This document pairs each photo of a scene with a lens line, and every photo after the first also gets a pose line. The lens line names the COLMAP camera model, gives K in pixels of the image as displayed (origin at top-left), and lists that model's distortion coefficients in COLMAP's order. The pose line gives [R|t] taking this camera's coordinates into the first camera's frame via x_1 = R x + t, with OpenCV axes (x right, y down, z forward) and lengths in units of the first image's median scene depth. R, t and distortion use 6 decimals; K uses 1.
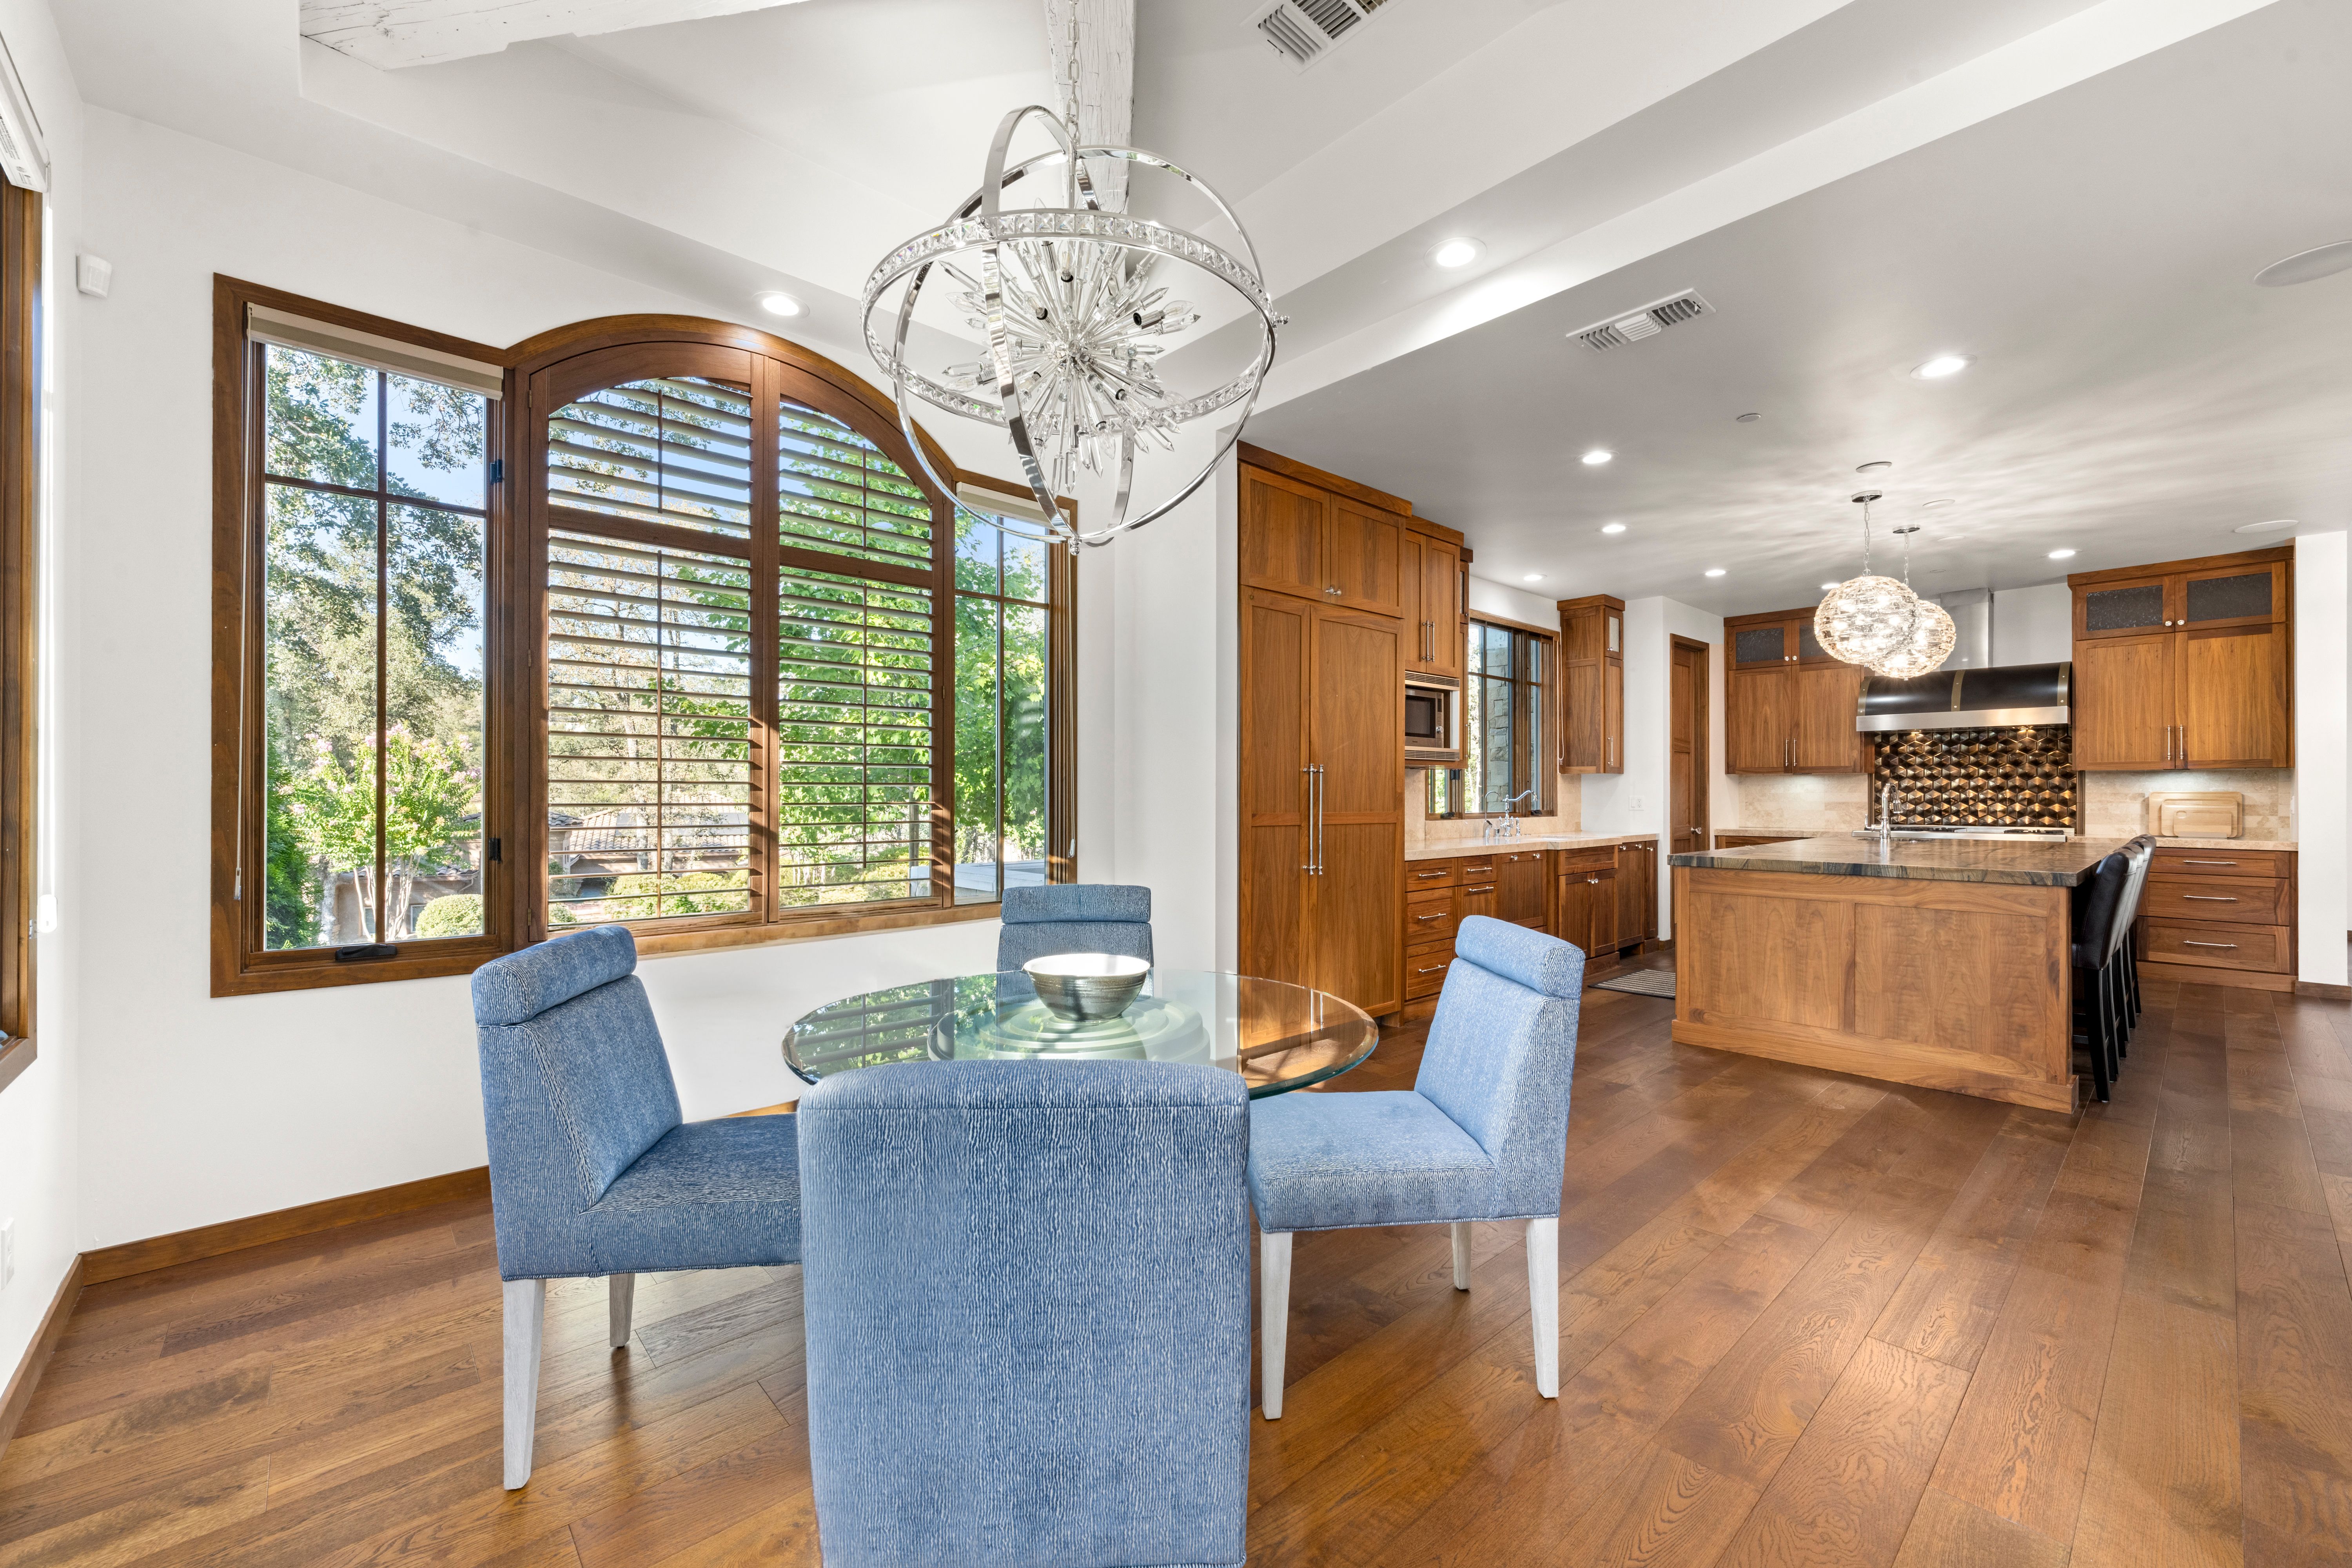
lens RADIAL K [[954.9, 0, 1166.0], [0, 954.9, 788.9], [0, 0, 1]] dist [-0.000895, -0.000591]
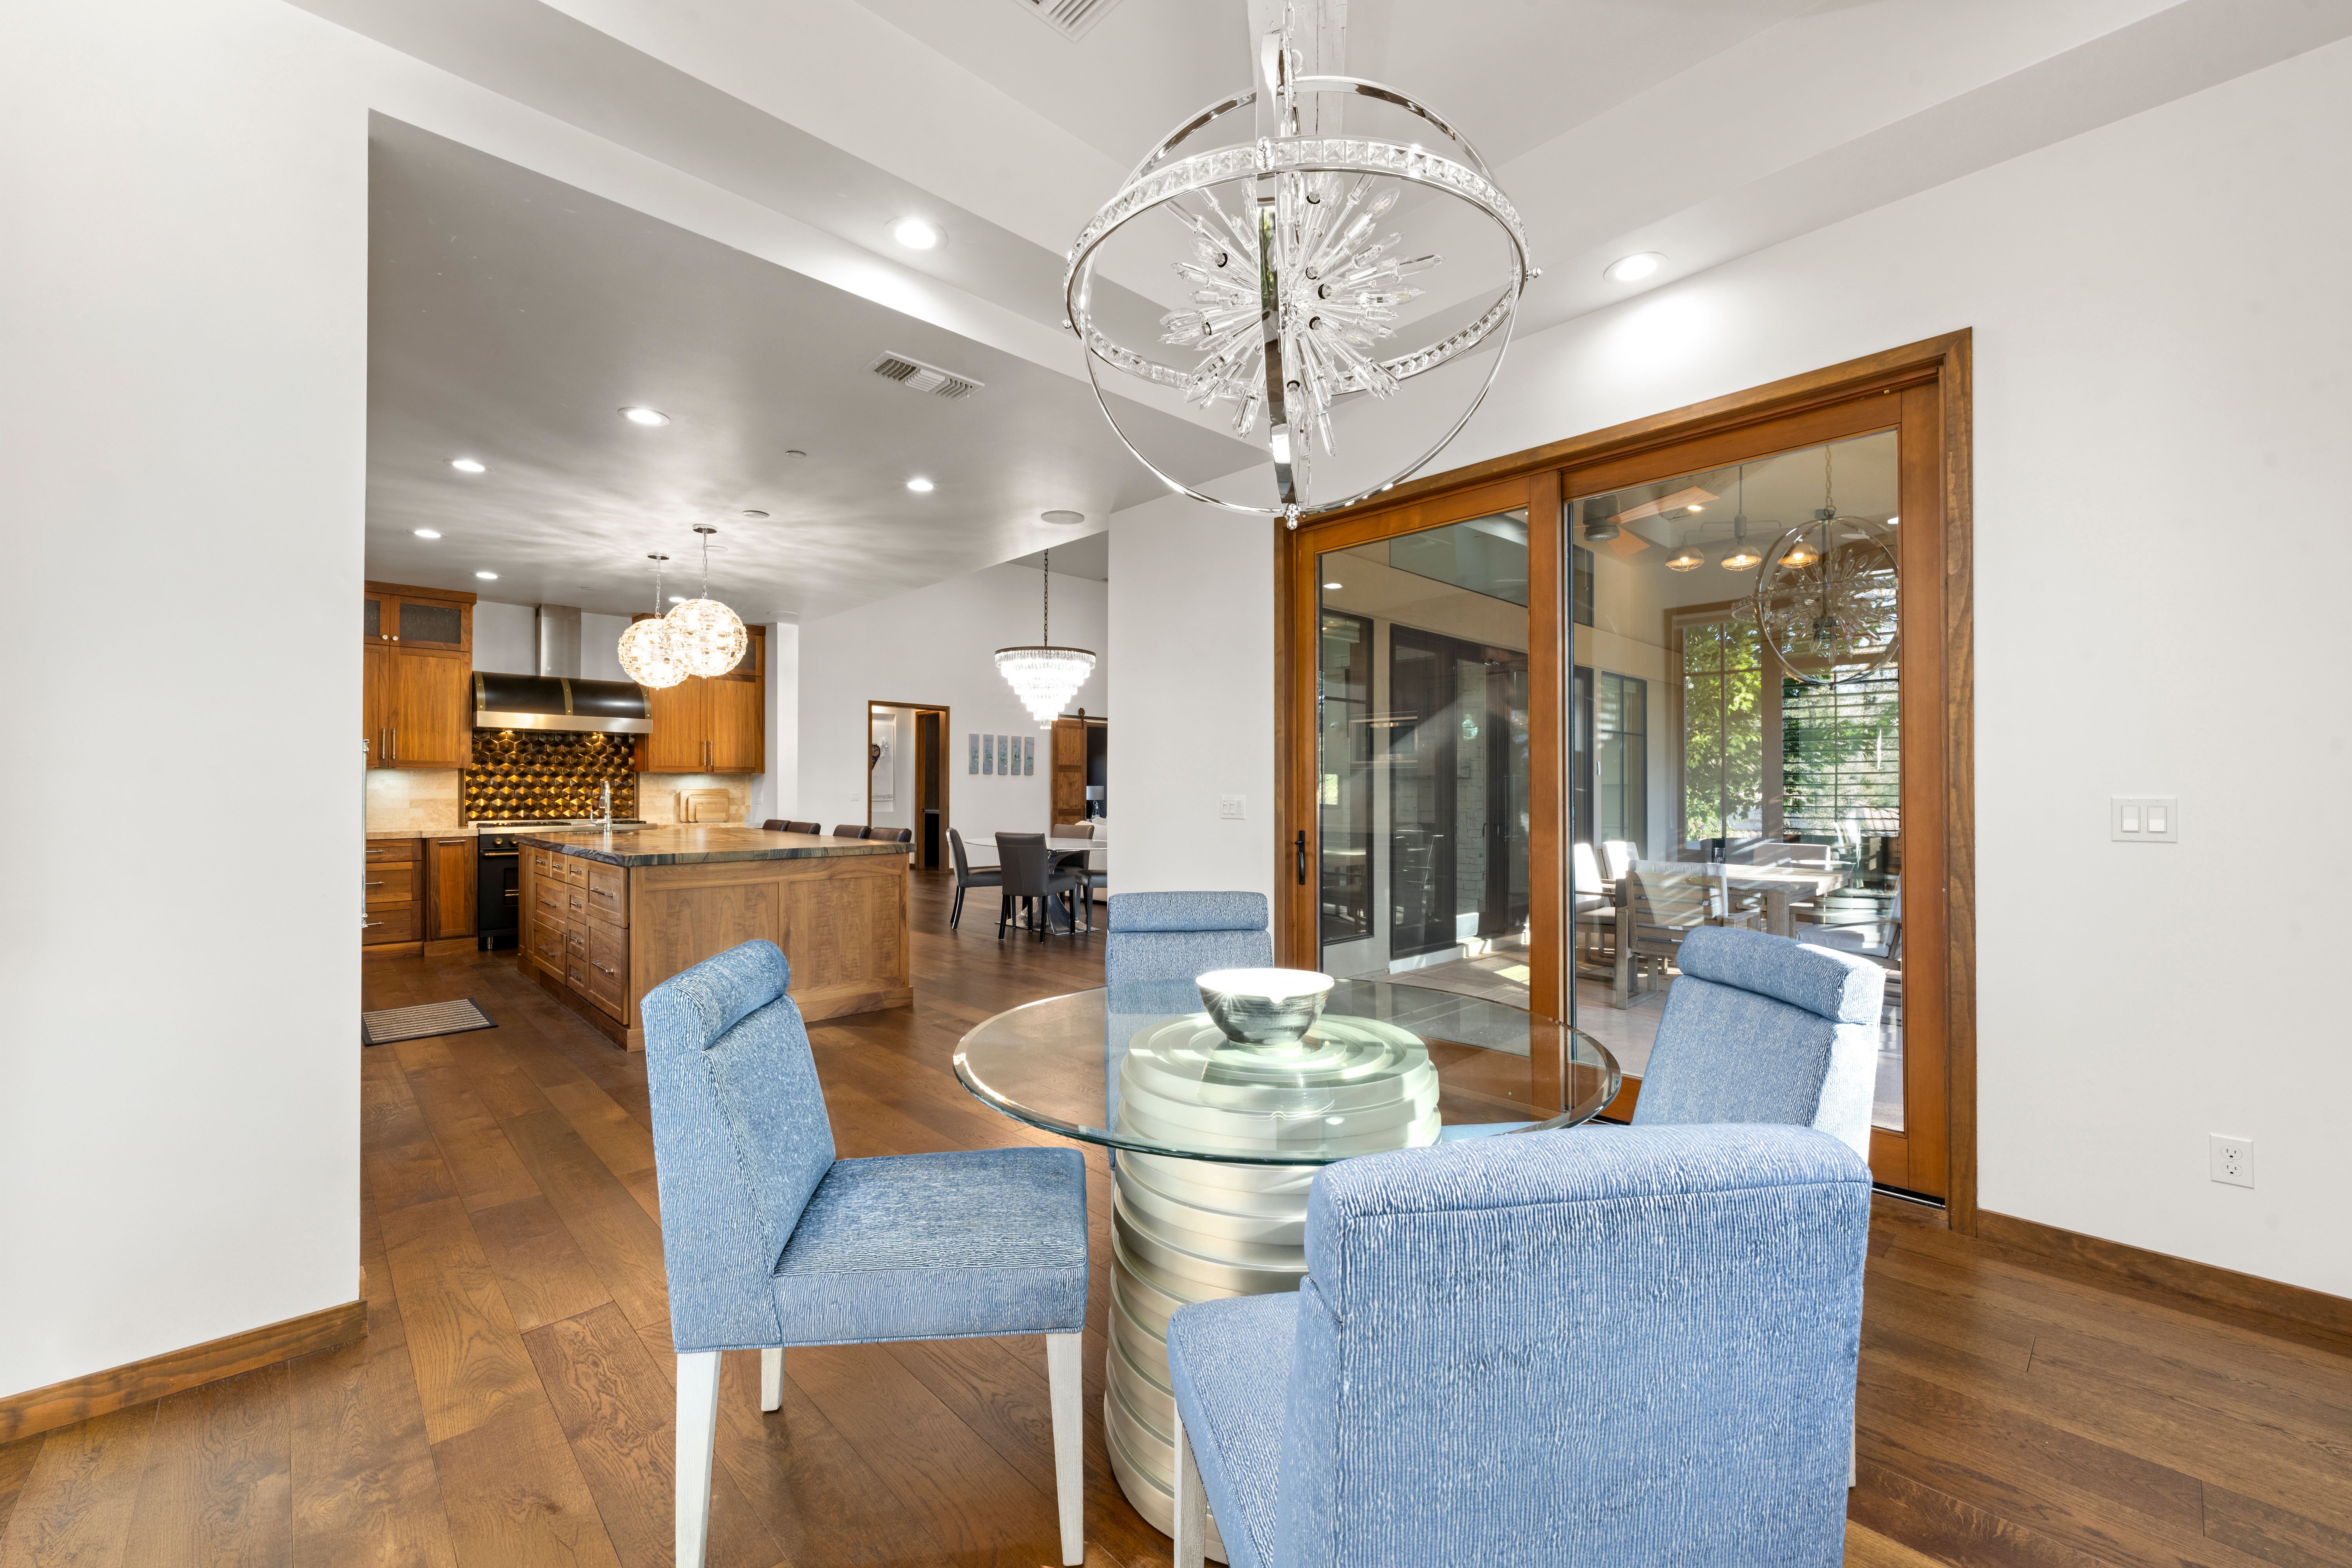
lens RADIAL K [[954.9, 0, 1176.7], [0, 954.9, 787.7], [0, 0, 1]] dist [-0.000895, -0.000591]
pose [[-0.010397, 0.001165, 0.999945, -0.343883], [-0.004410, 0.999990, -0.001211, 0.000499], [-0.999936, -0.004422, -0.010392, 0.377259]]
